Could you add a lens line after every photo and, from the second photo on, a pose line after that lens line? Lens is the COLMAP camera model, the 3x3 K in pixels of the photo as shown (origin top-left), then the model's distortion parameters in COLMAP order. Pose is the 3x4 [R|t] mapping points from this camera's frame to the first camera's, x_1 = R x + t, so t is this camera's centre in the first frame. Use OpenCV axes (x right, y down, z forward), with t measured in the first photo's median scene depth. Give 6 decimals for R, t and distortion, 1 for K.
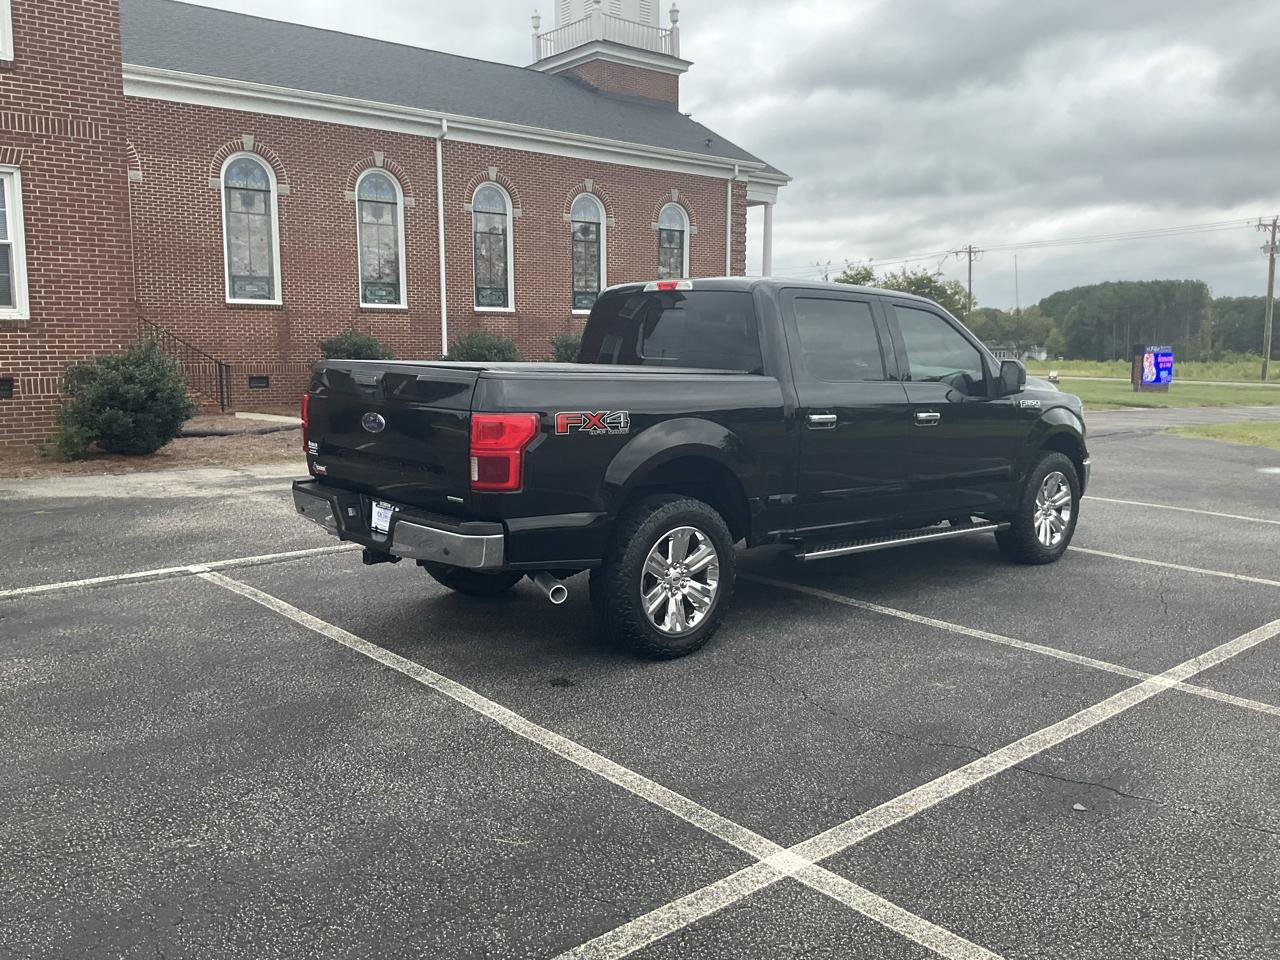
lens RADIAL K [[1057.1, 0, 630.6], [0, 1057.1, 476.9], [0, 0, 1]] dist [0.075111, -0.147789]
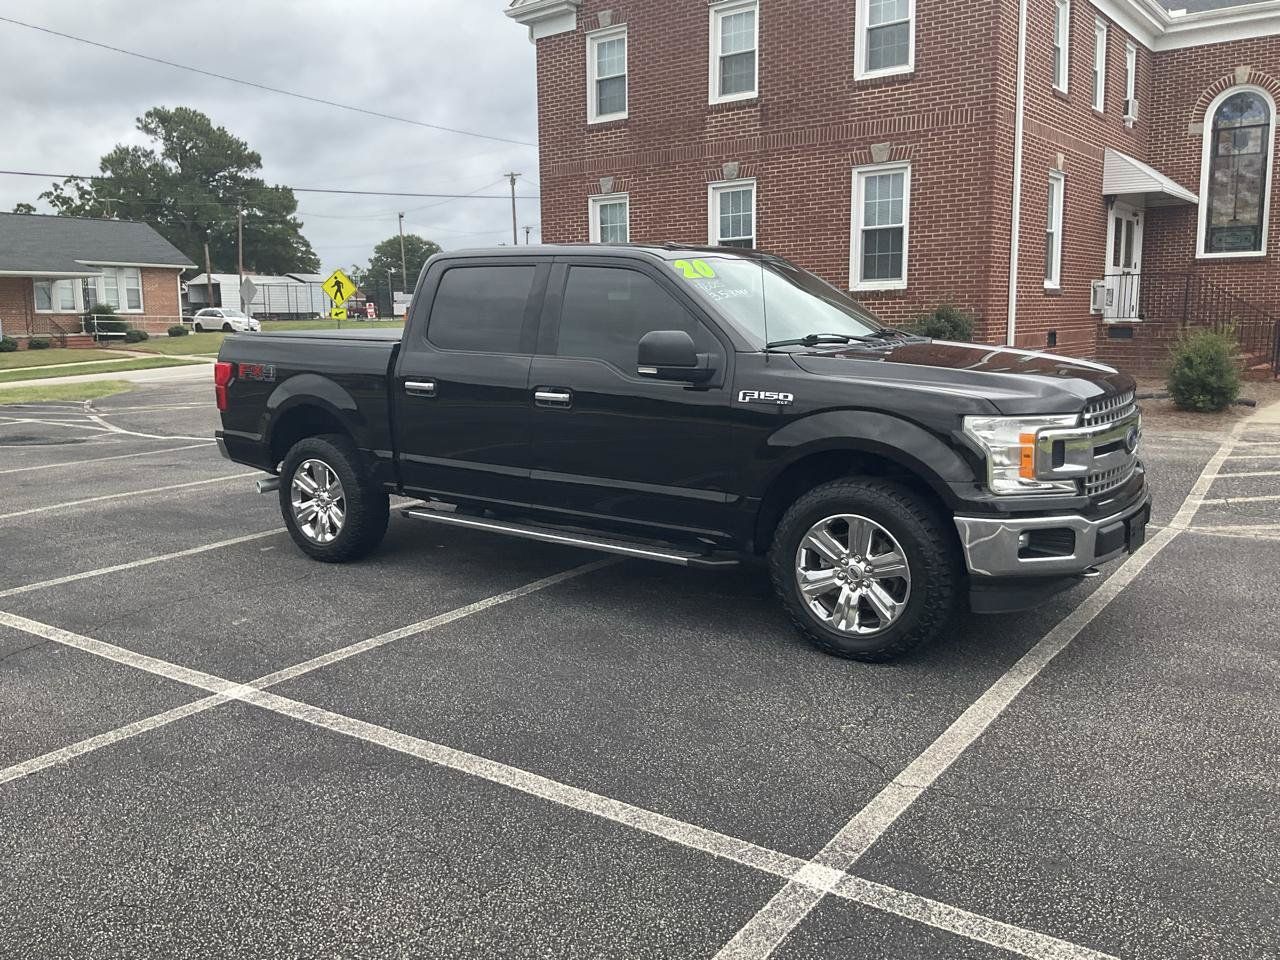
lens RADIAL K [[1057.1, 0, 646.5], [0, 1057.1, 475.3], [0, 0, 1]] dist [0.075111, -0.147789]
pose [[0.231877, 0.137802, -0.962935, 1.037235], [-0.100199, 0.988033, 0.117266, -0.093477], [0.967571, 0.069294, 0.242909, 0.805552]]
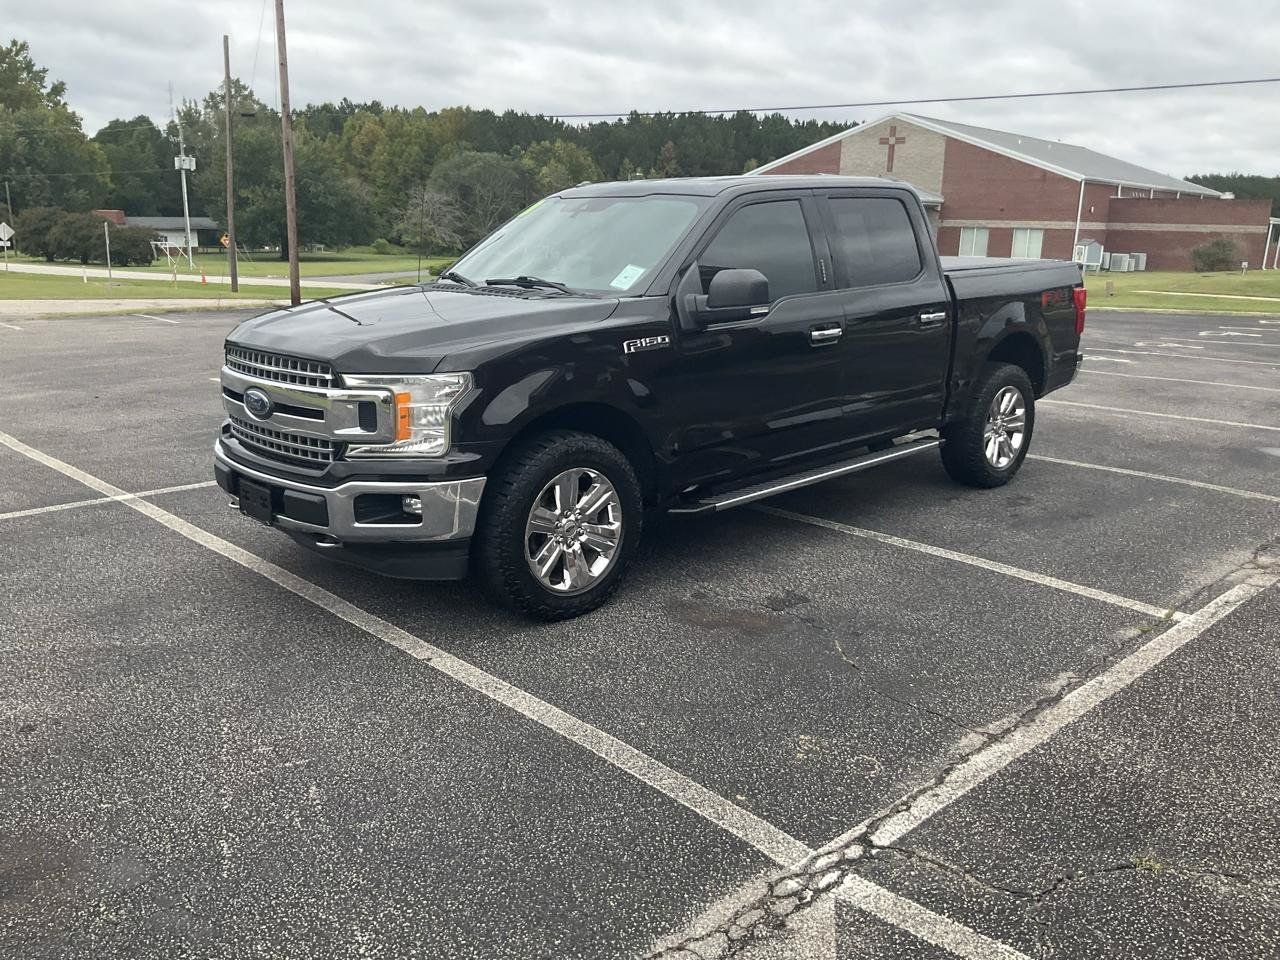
lens RADIAL K [[1057.1, 0, 634.9], [0, 1057.1, 477.5], [0, 0, 1]] dist [0.075111, -0.147789]
pose [[-0.999072, -0.008319, -0.042258, 0.238456], [-0.022680, 0.935719, 0.352015, -0.256364], [0.036613, 0.352647, -0.935040, 1.902890]]
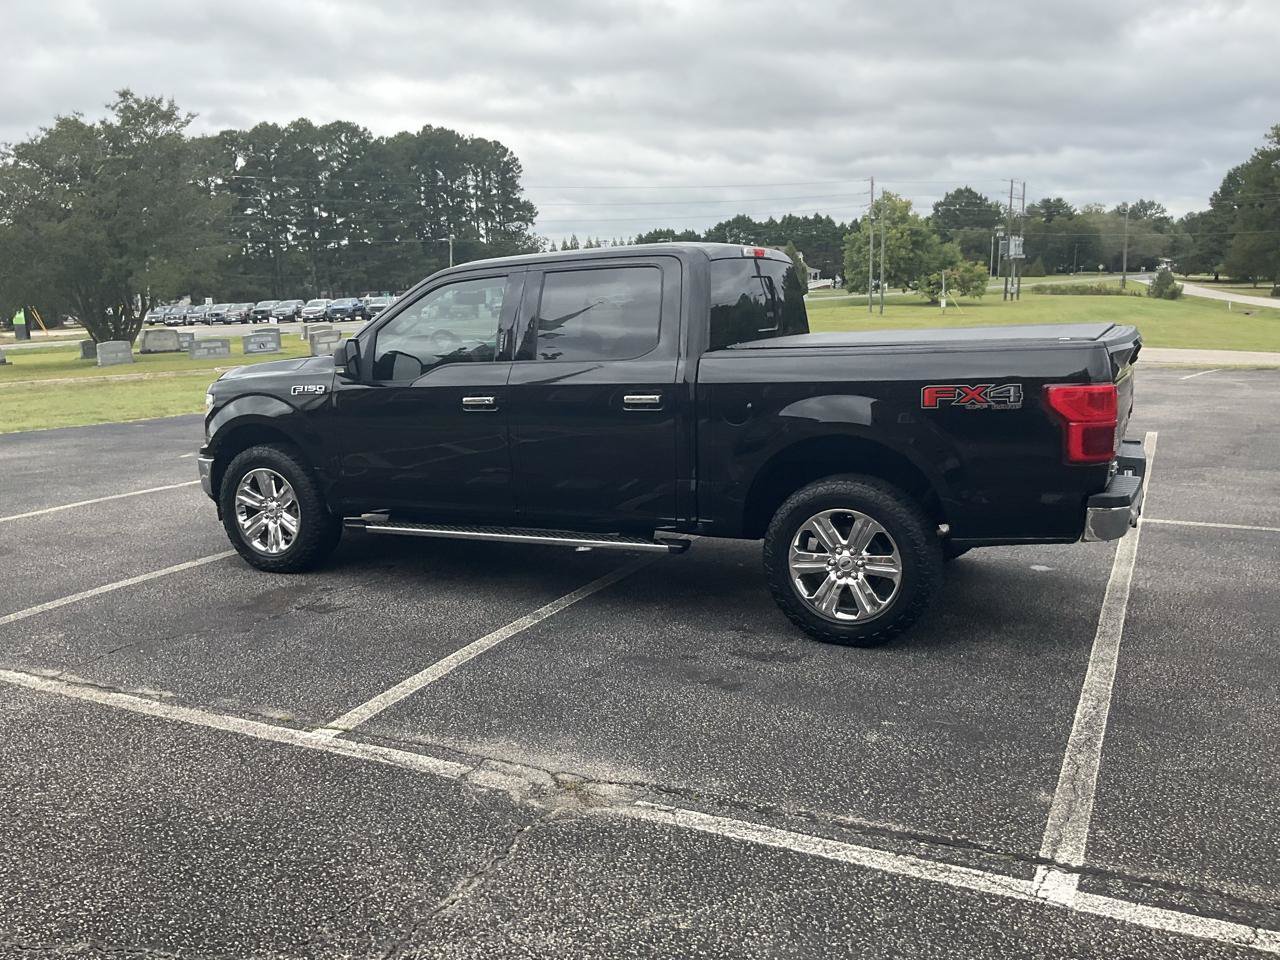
lens RADIAL K [[1057.1, 0, 640.8], [0, 1057.1, 474.1], [0, 0, 1]] dist [0.075111, -0.147789]
pose [[-0.381005, -0.157458, 0.911067, -0.741104], [0.140704, 0.964040, 0.225455, -0.196949], [-0.913804, 0.214090, -0.345149, 1.324887]]
